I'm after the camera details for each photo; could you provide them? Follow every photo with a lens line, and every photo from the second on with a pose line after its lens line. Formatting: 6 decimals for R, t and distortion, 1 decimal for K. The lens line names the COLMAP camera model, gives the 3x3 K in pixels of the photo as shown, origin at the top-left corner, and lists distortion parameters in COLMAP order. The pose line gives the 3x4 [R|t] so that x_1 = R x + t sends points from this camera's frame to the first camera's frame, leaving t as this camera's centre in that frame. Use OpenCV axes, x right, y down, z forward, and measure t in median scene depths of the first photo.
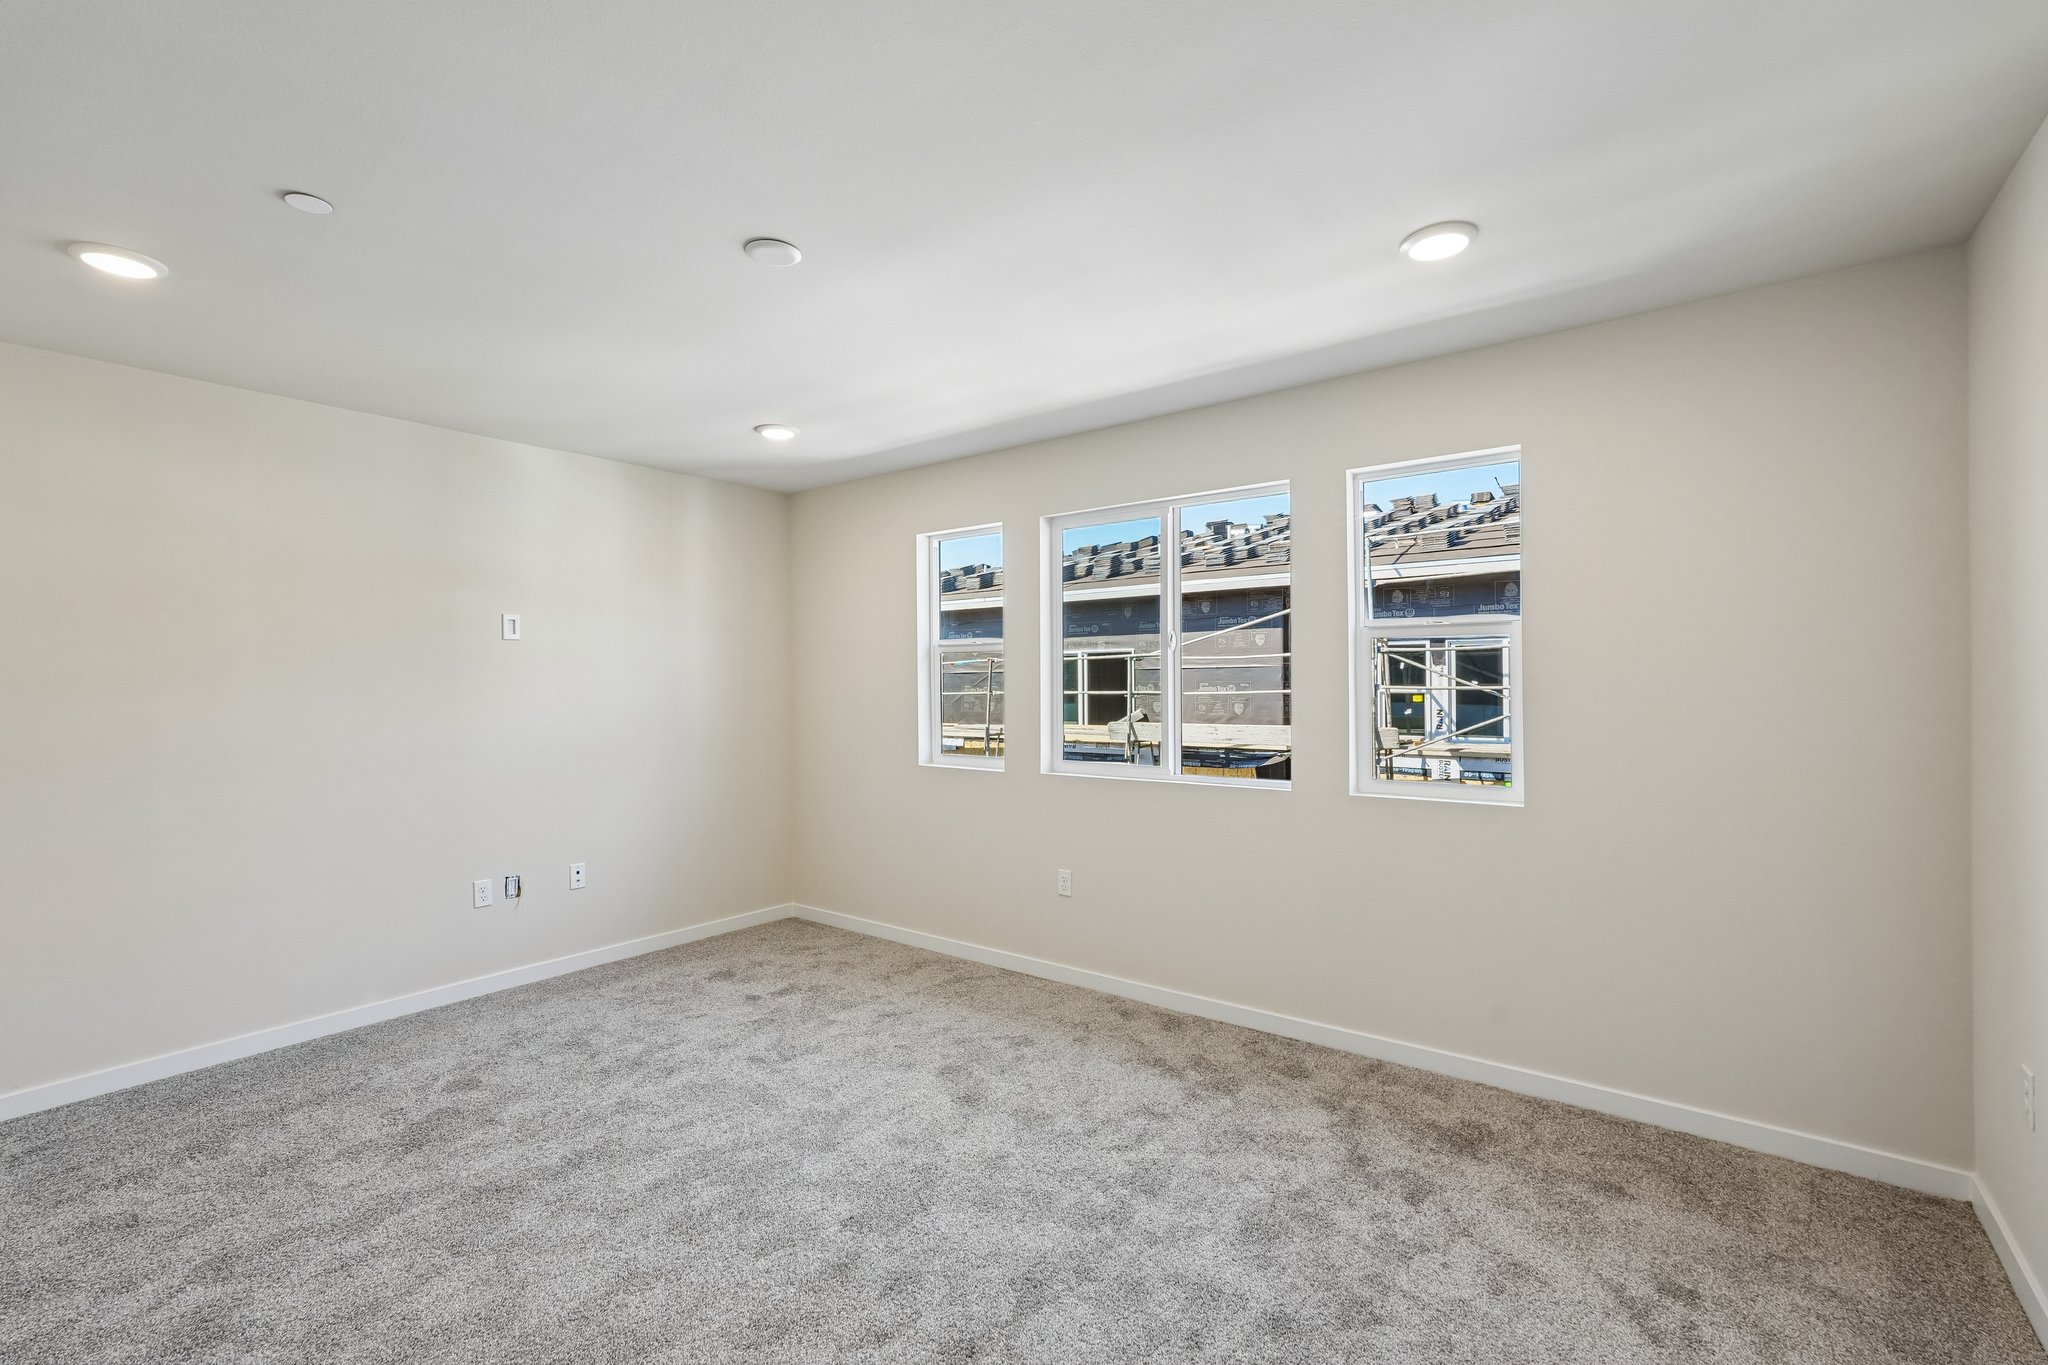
lens RADIAL K [[900.5, 0, 1032.1], [0, 900.5, 685.5], [0, 0, 1]] dist [-0.006635, 0.004328]
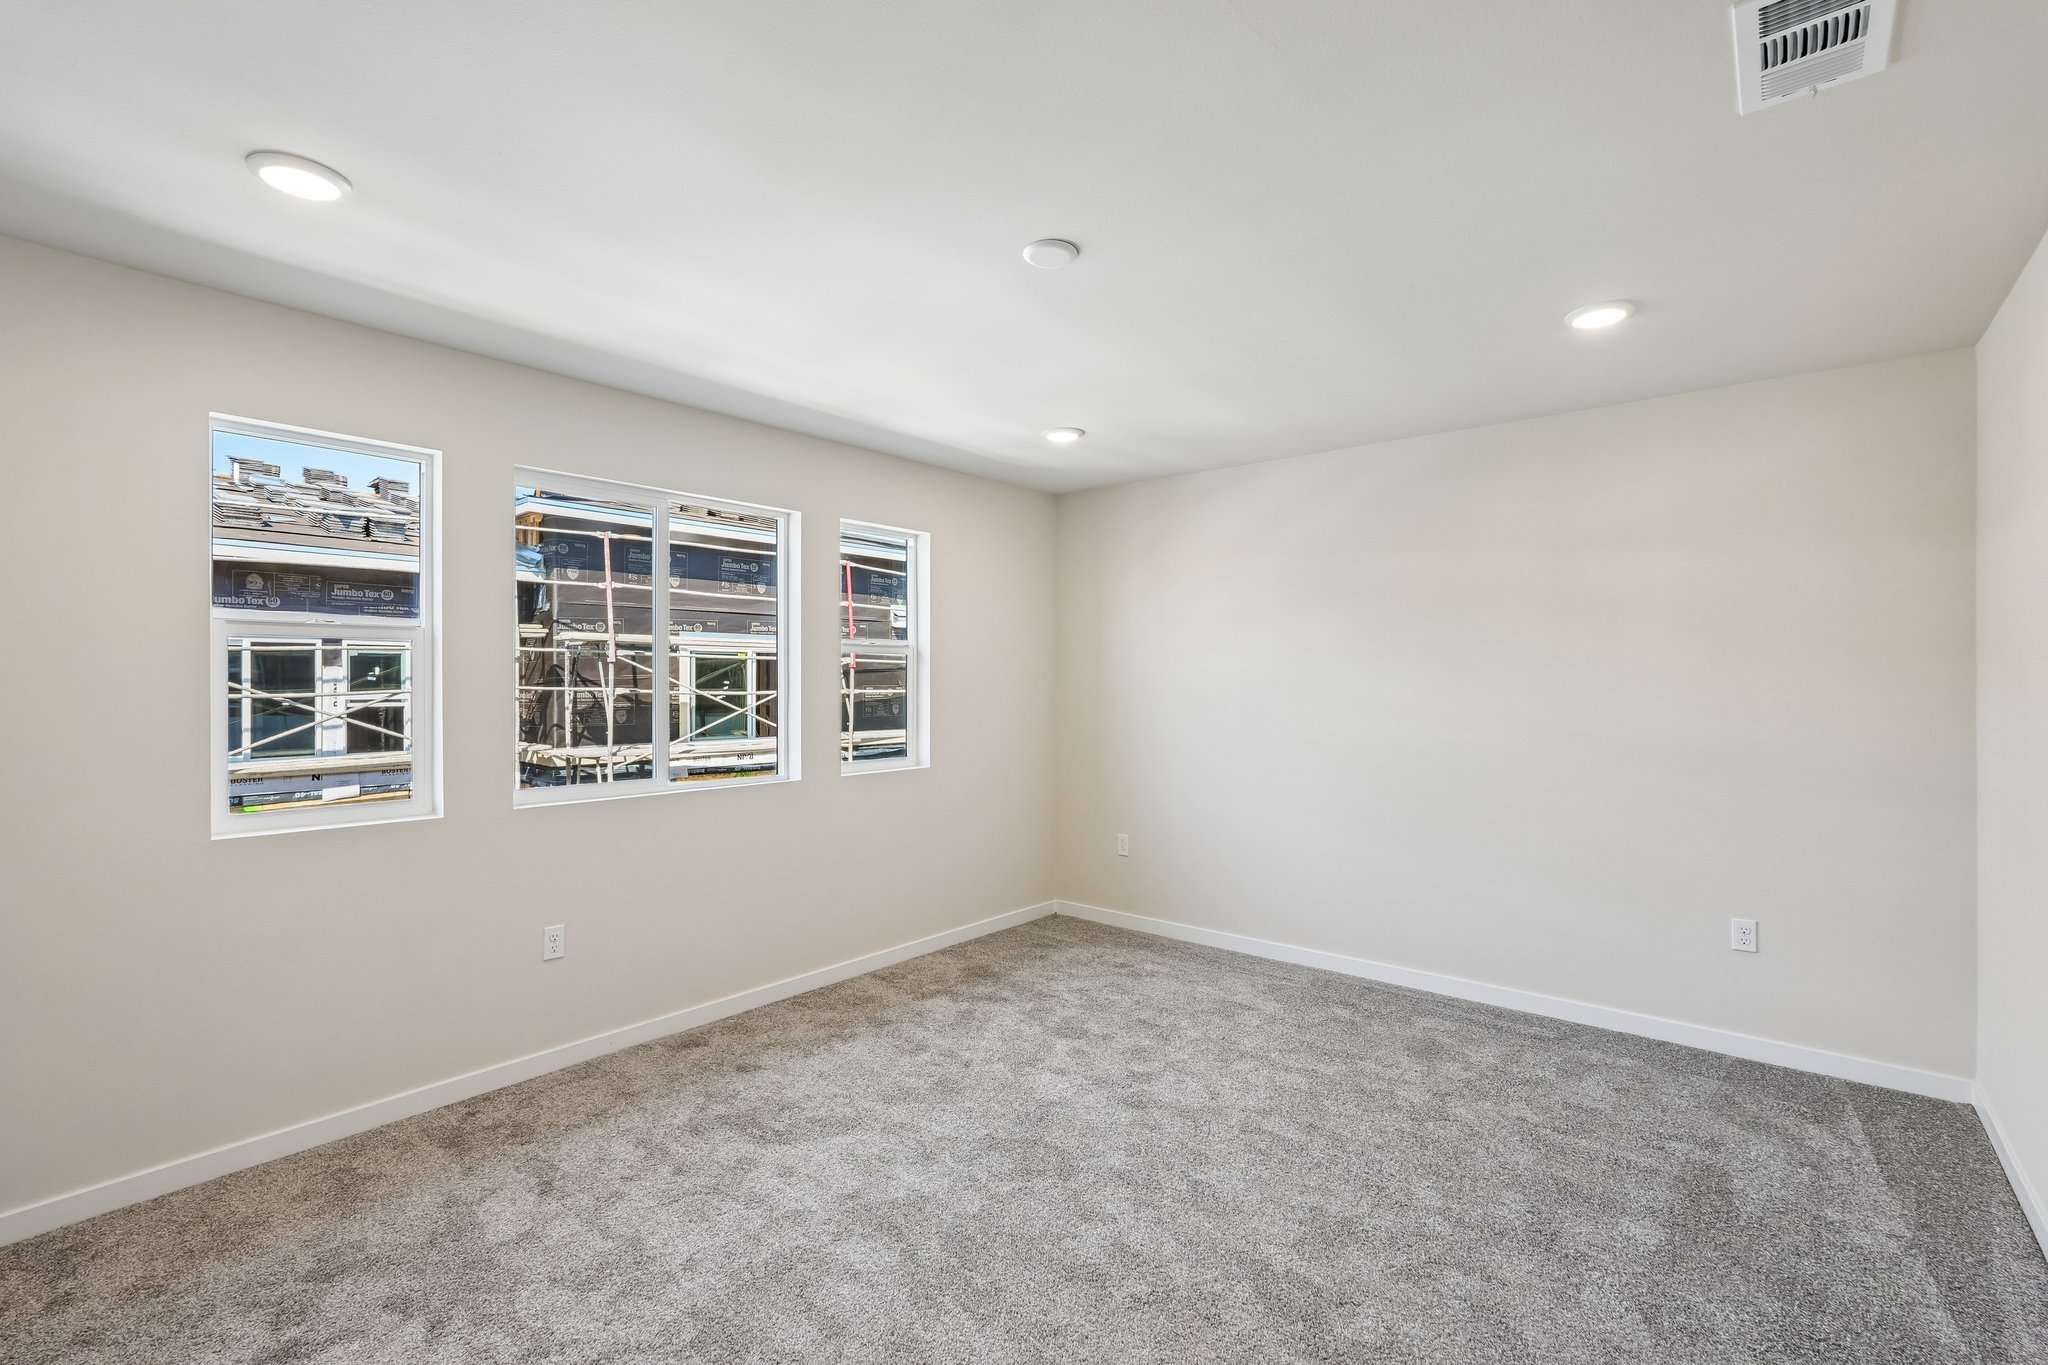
lens RADIAL K [[900.5, 0, 1031.2], [0, 900.5, 674.1], [0, 0, 1]] dist [-0.006635, 0.004328]
pose [[0.047858, 0.016049, 0.998725, -0.772338], [0.006978, 0.999841, -0.016401, 0.003497], [-0.998830, 0.007754, 0.047738, 0.583807]]
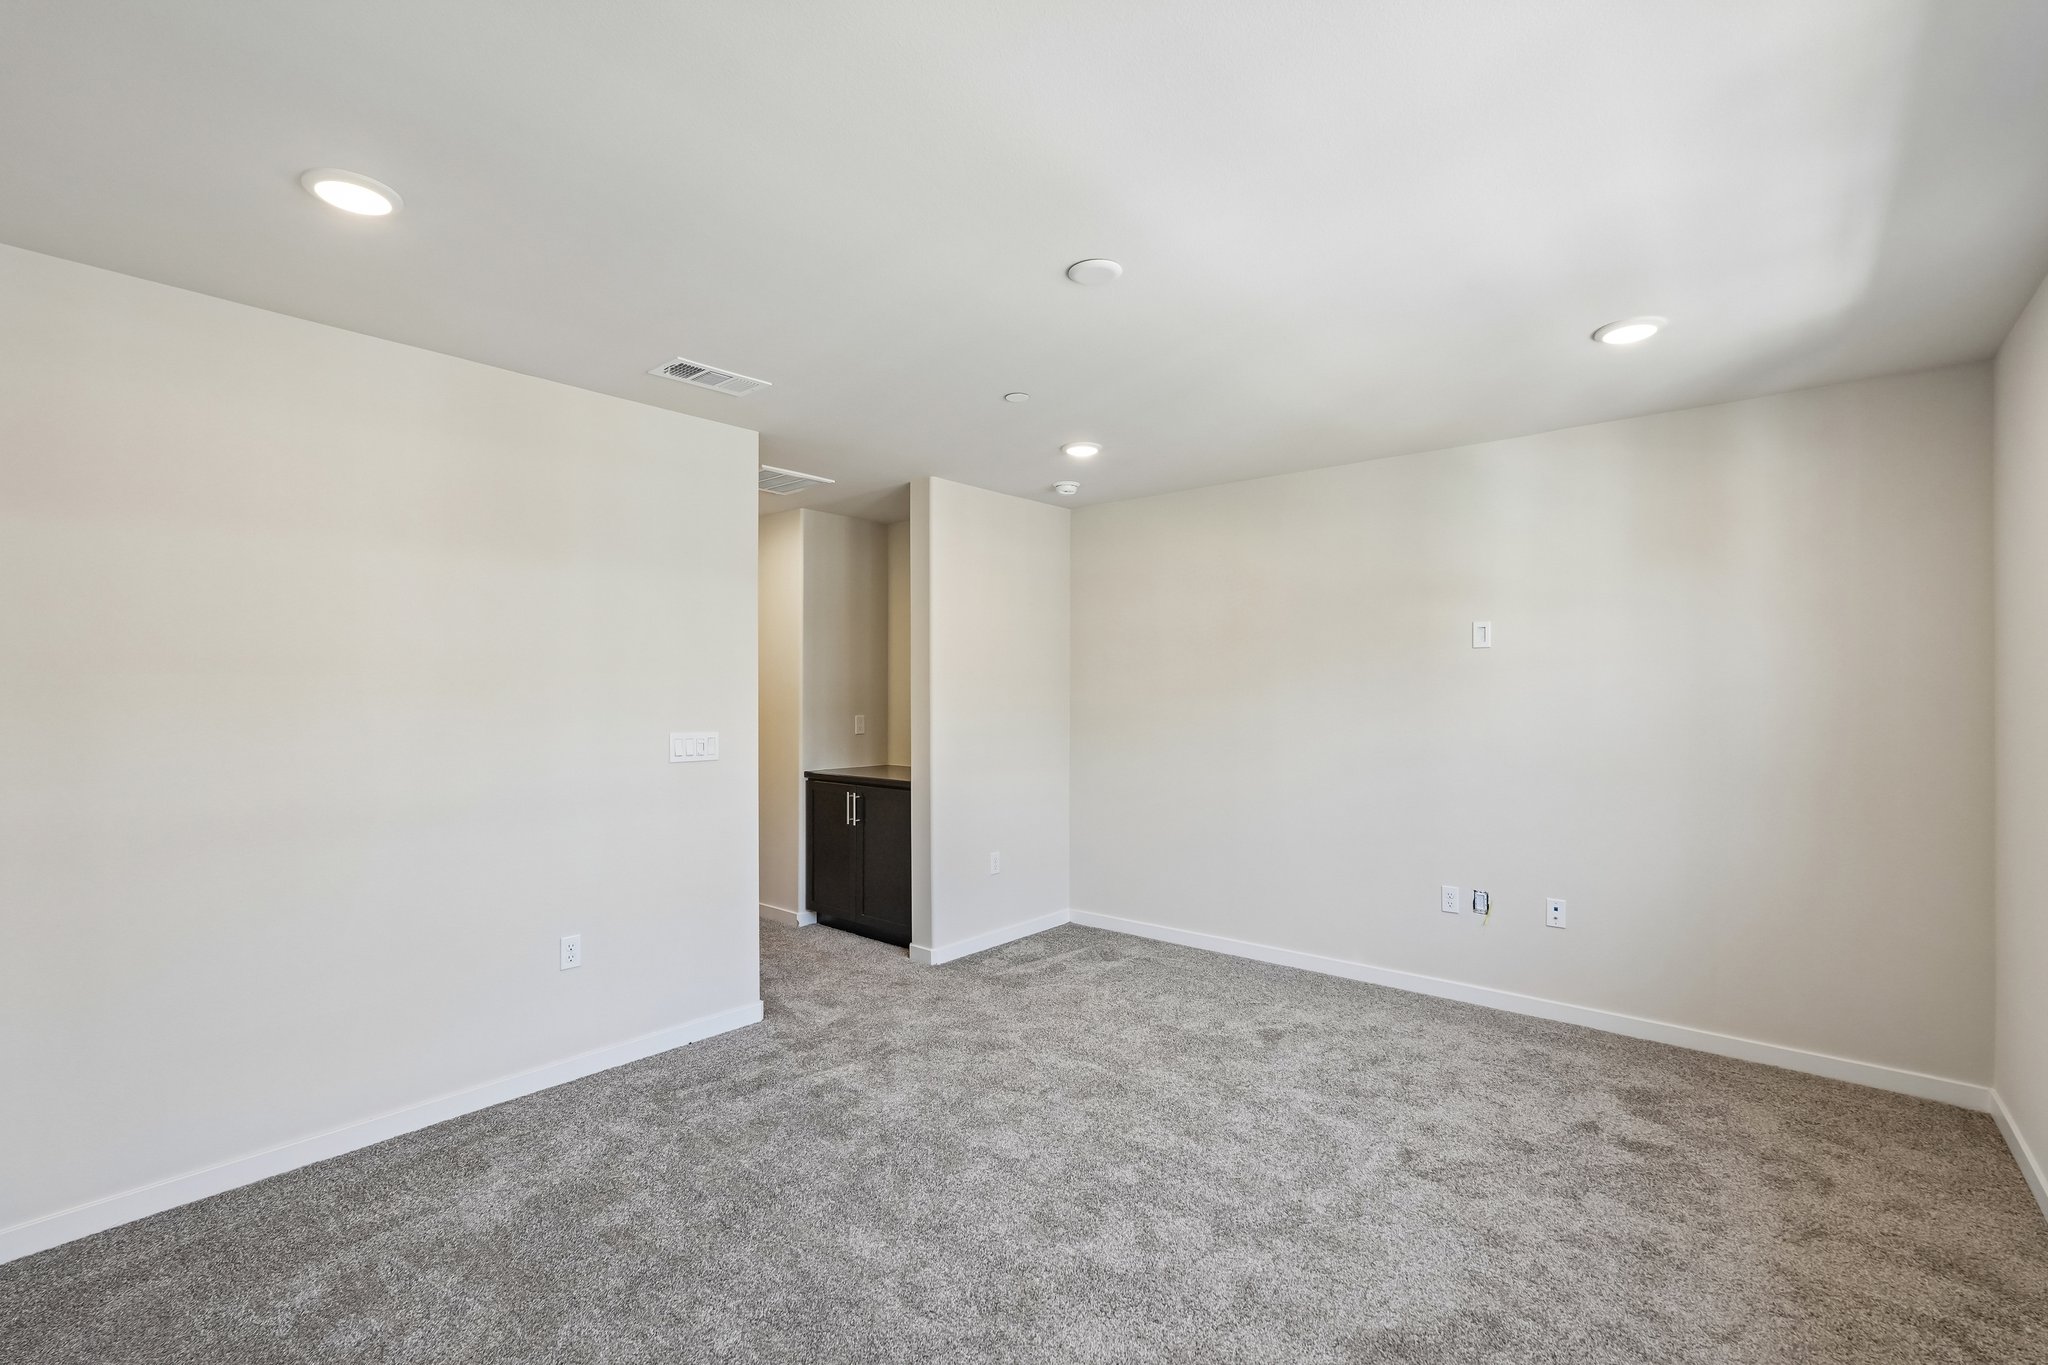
lens RADIAL K [[900.5, 0, 1025.0], [0, 900.5, 697.7], [0, 0, 1]] dist [-0.006635, 0.004328]
pose [[-0.051773, 0.008737, -0.998621, 0.437002], [-0.007473, 0.999930, 0.009136, -0.001996], [0.998631, 0.007936, -0.051704, 0.585420]]
